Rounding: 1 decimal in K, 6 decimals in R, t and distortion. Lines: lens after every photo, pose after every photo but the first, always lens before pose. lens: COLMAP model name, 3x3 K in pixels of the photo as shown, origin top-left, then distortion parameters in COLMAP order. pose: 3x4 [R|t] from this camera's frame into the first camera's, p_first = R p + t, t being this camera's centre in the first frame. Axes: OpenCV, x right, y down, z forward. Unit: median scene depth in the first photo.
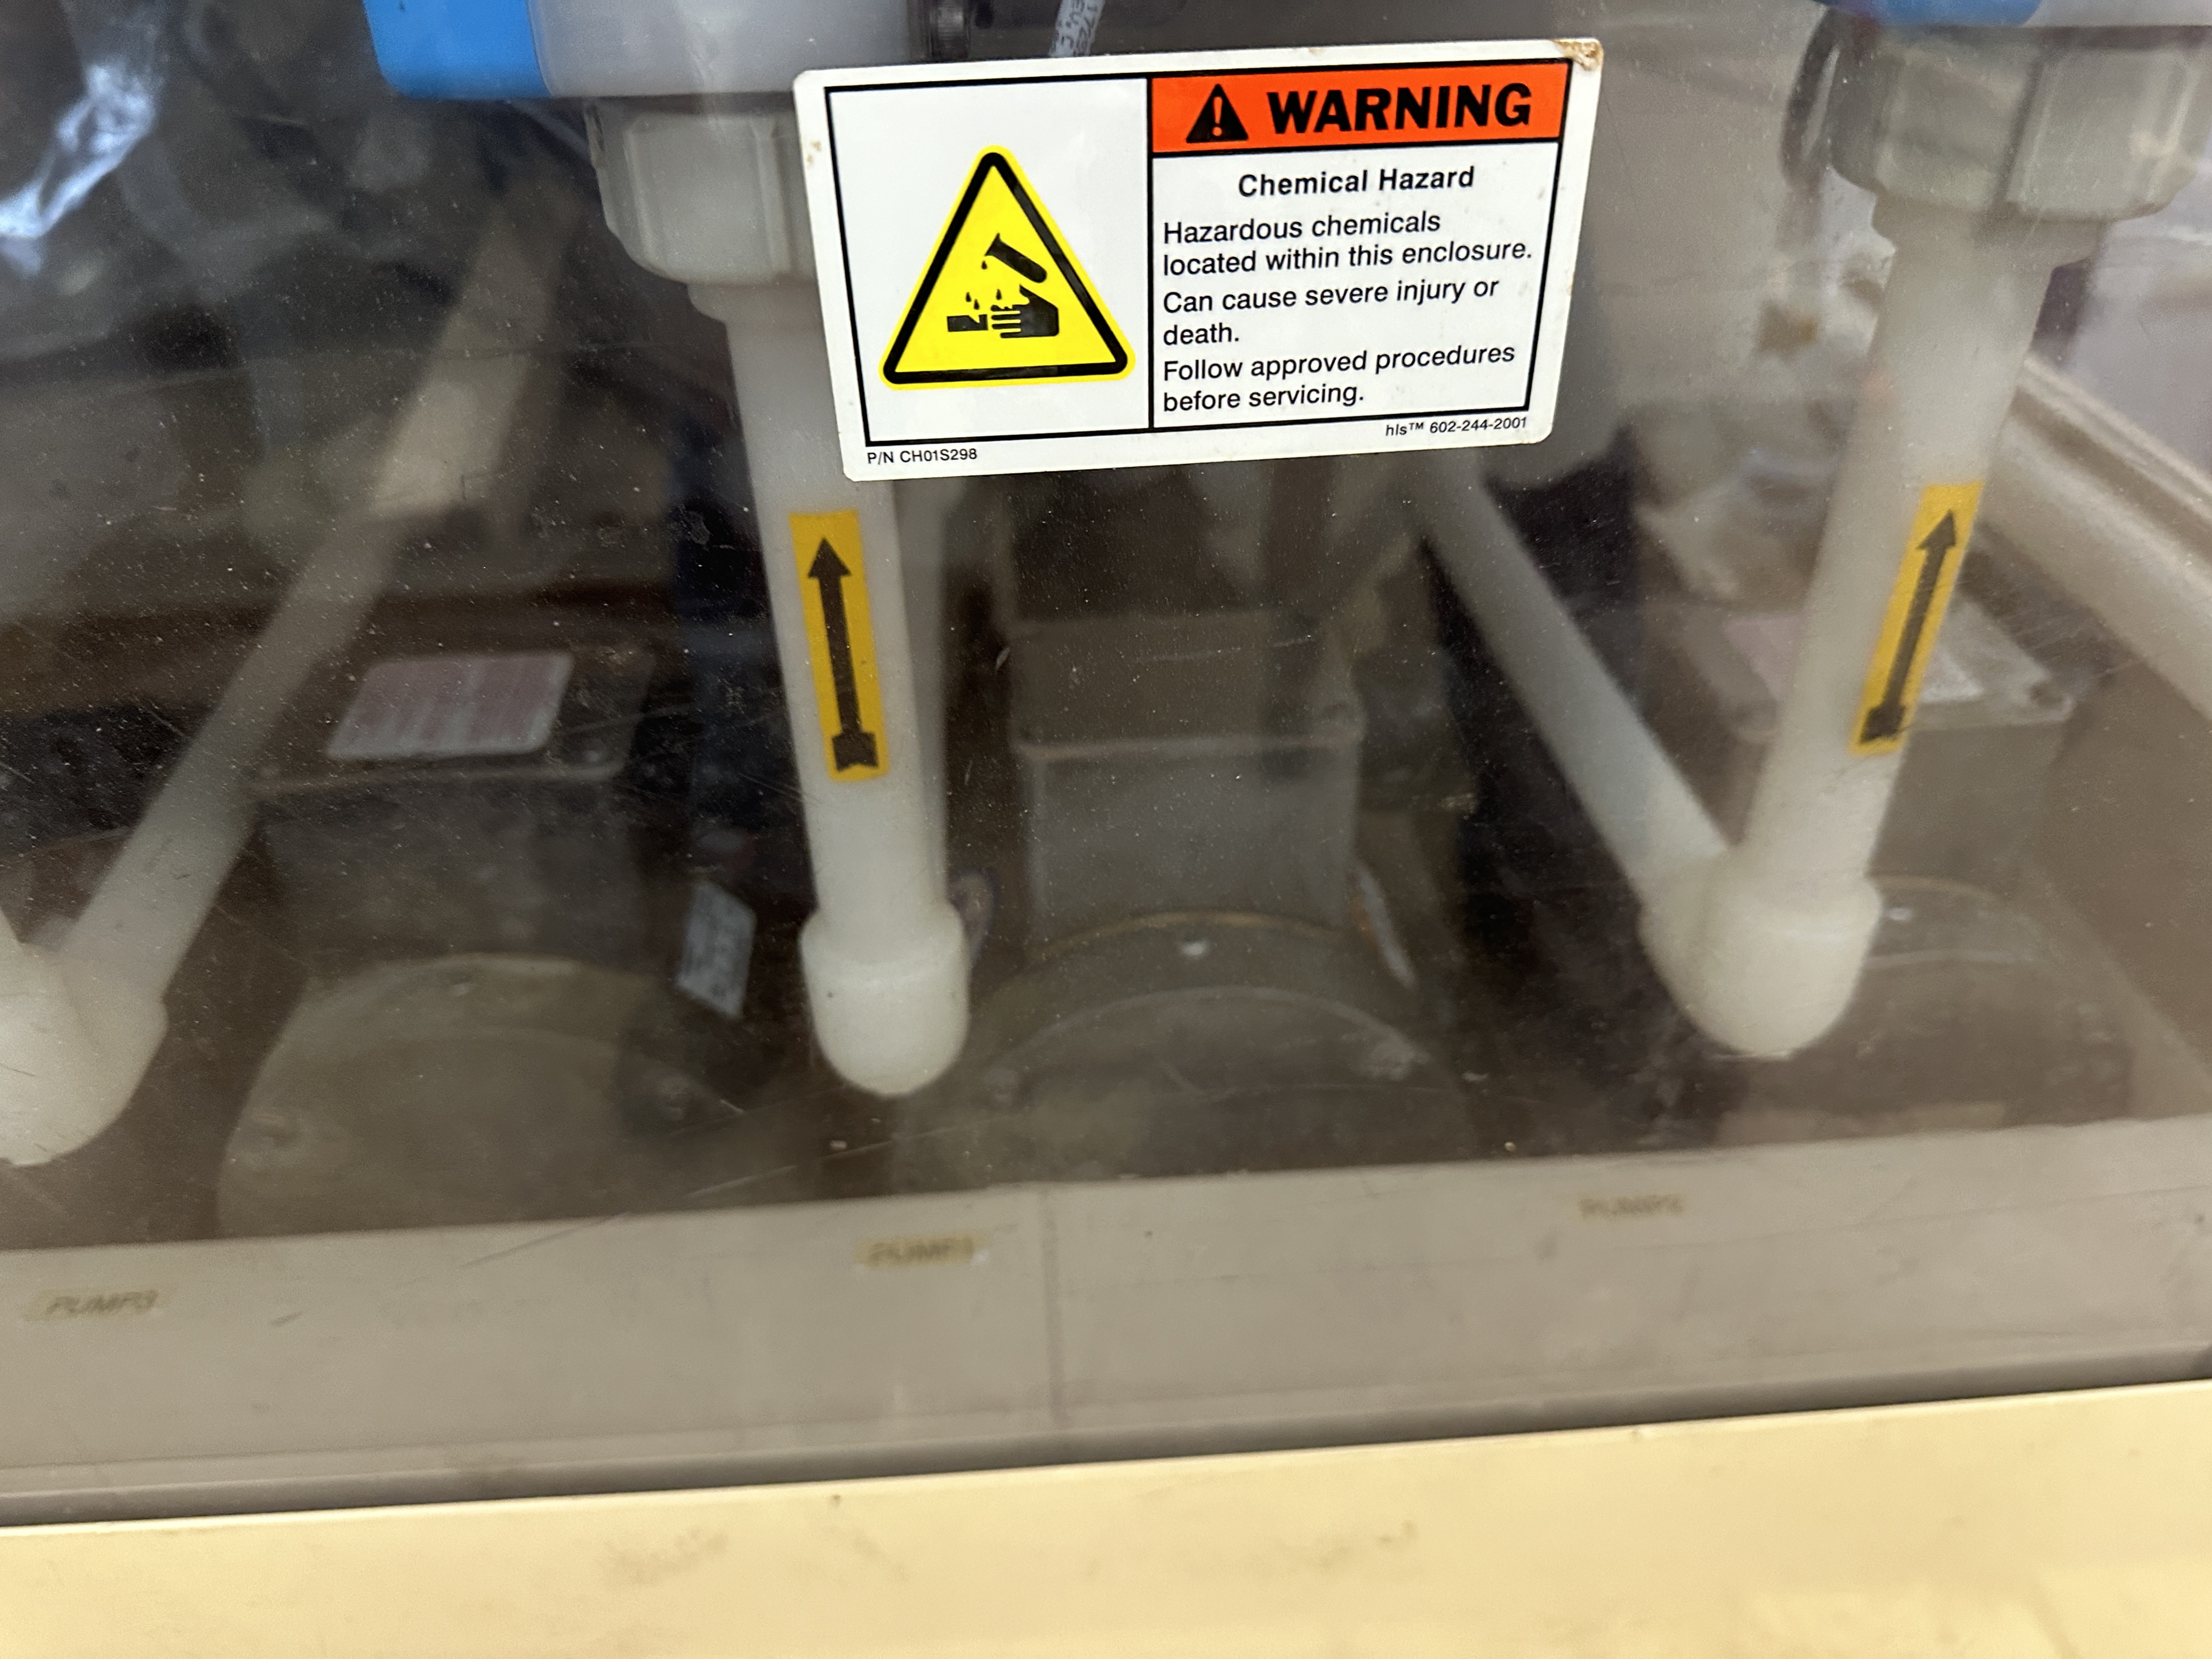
lens RADIAL K [[1631.7, 0, 1116.8], [0, 1631.7, 816.5], [0, 0, 1]] dist [0.012034, -0.012042]
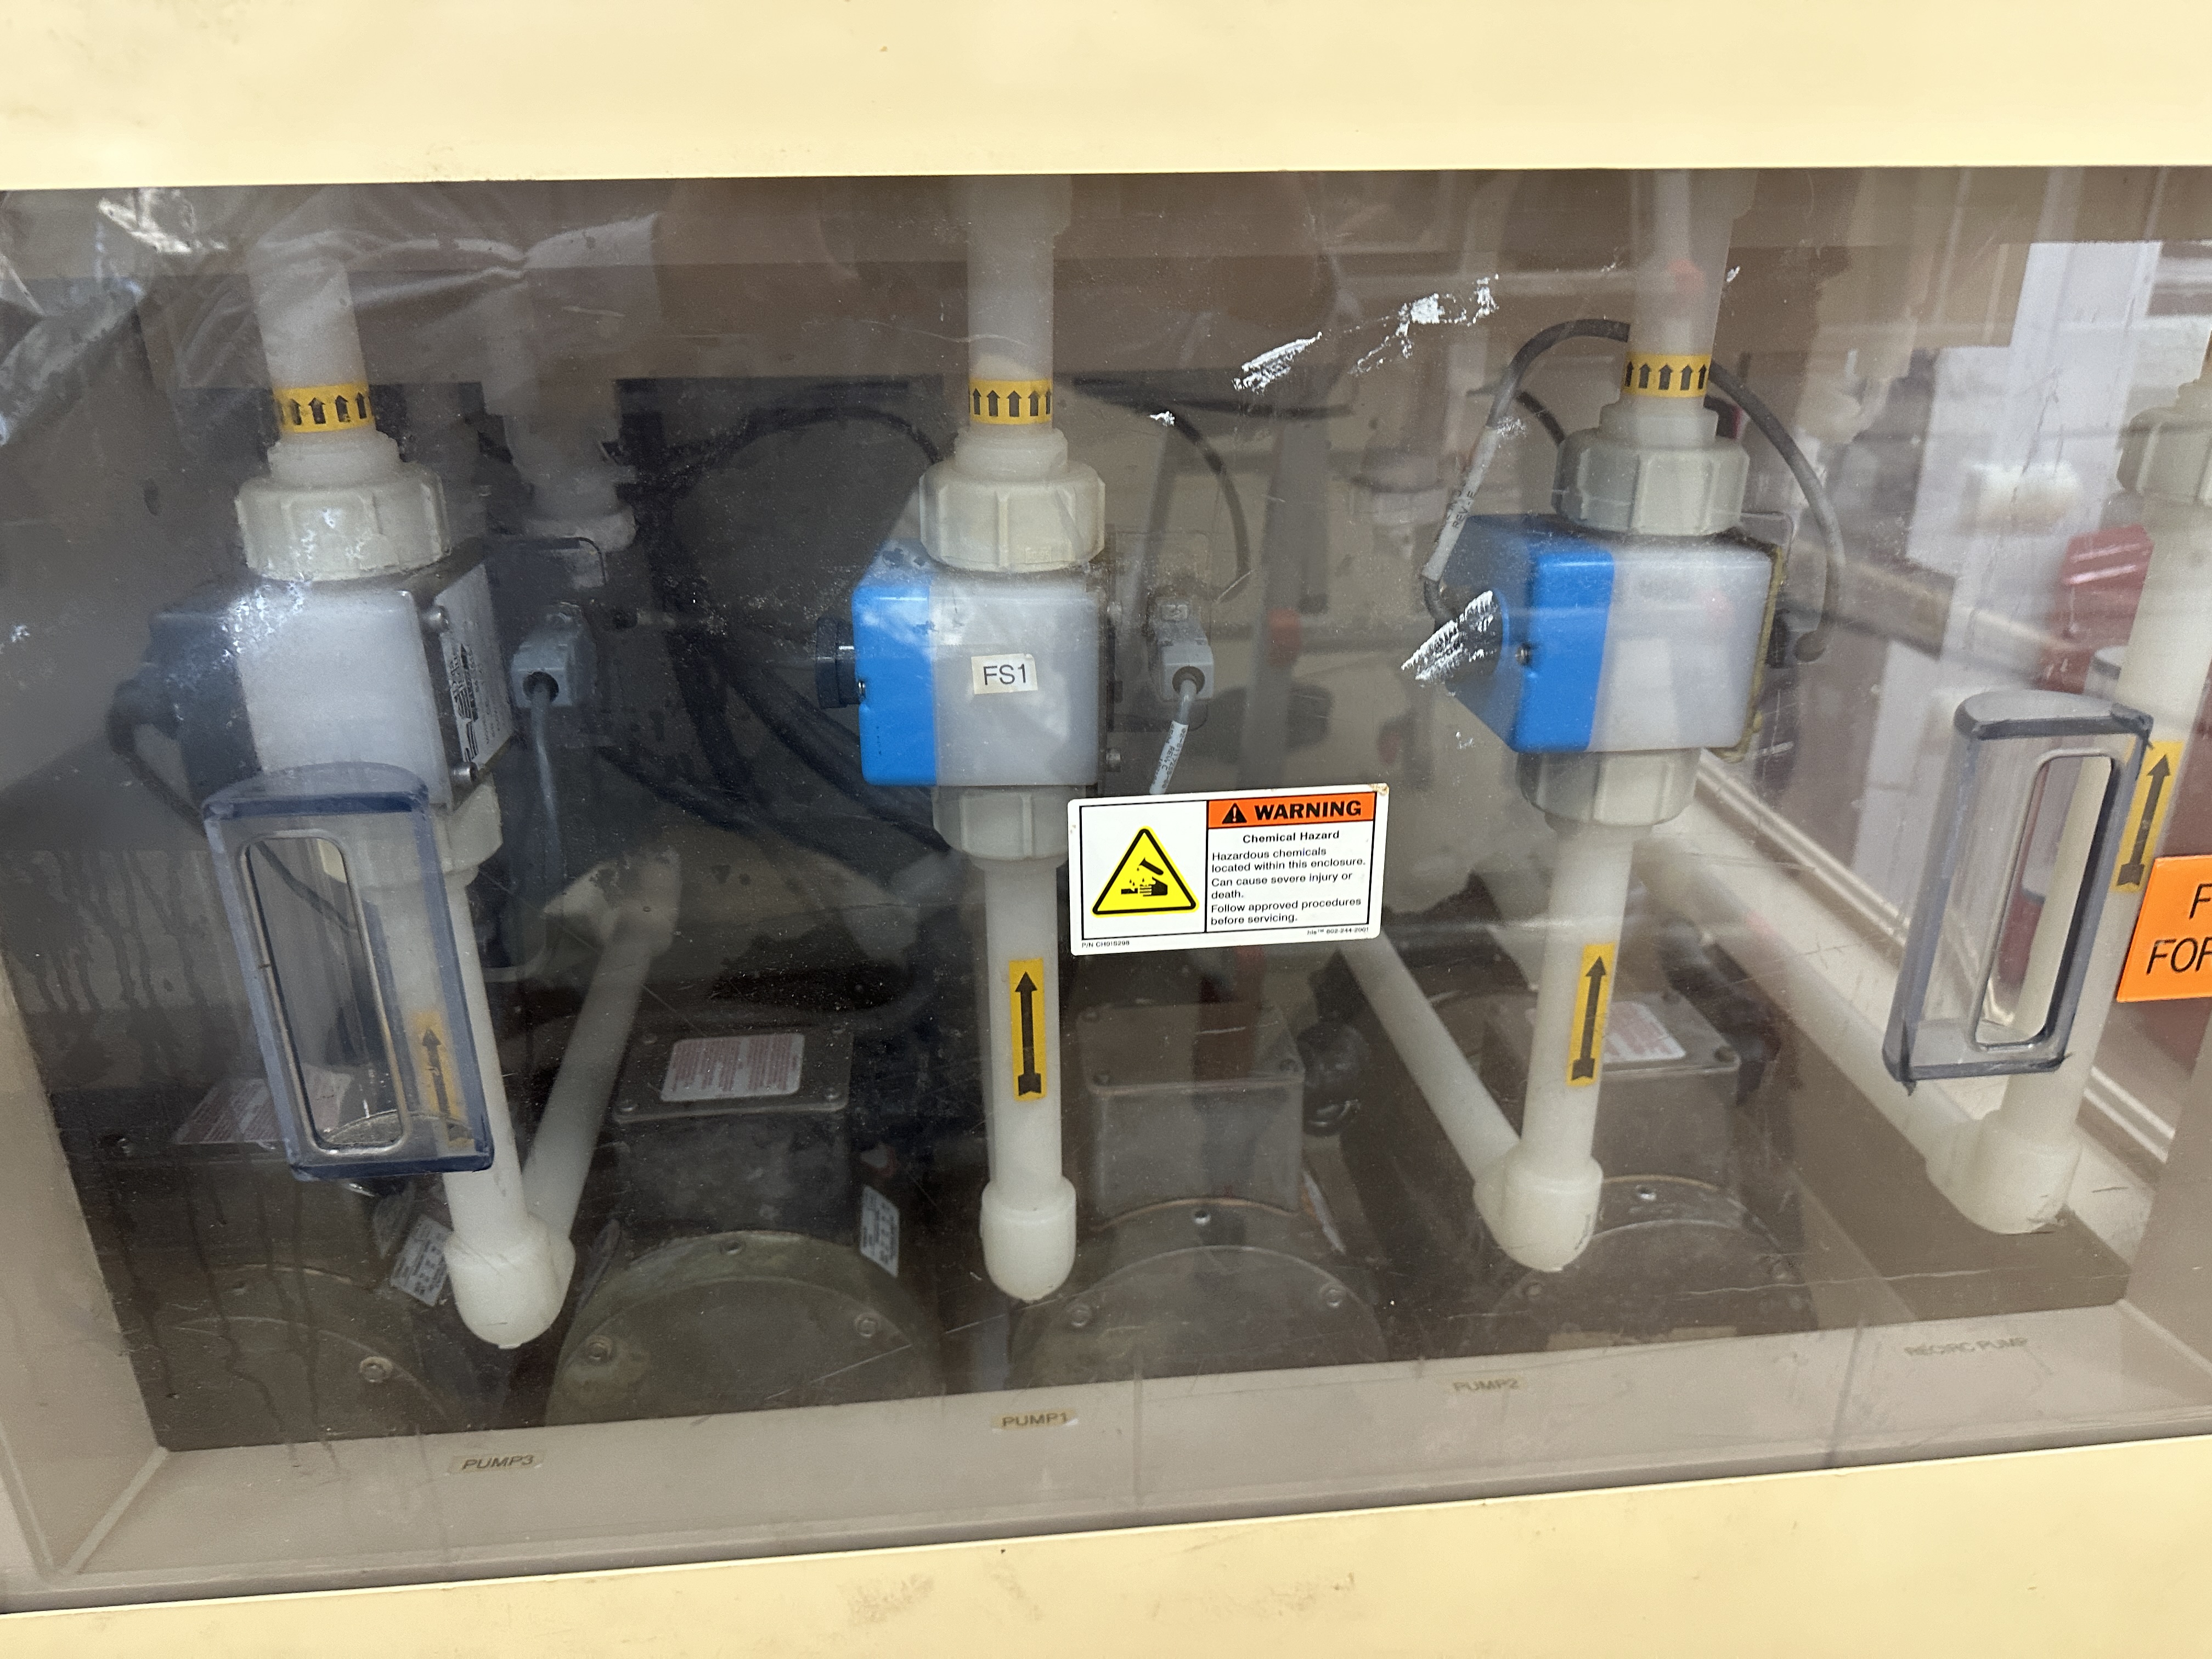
lens RADIAL K [[1558.1, 0, 1113.3], [0, 1558.1, 814.9], [0, 0, 1]] dist [0.055076, -0.064017]
pose [[0.999586, -0.001227, 0.028744, -0.173682], [0.007981, 0.971703, -0.236071, 0.120013], [-0.027641, 0.236203, 0.971311, -1.181333]]
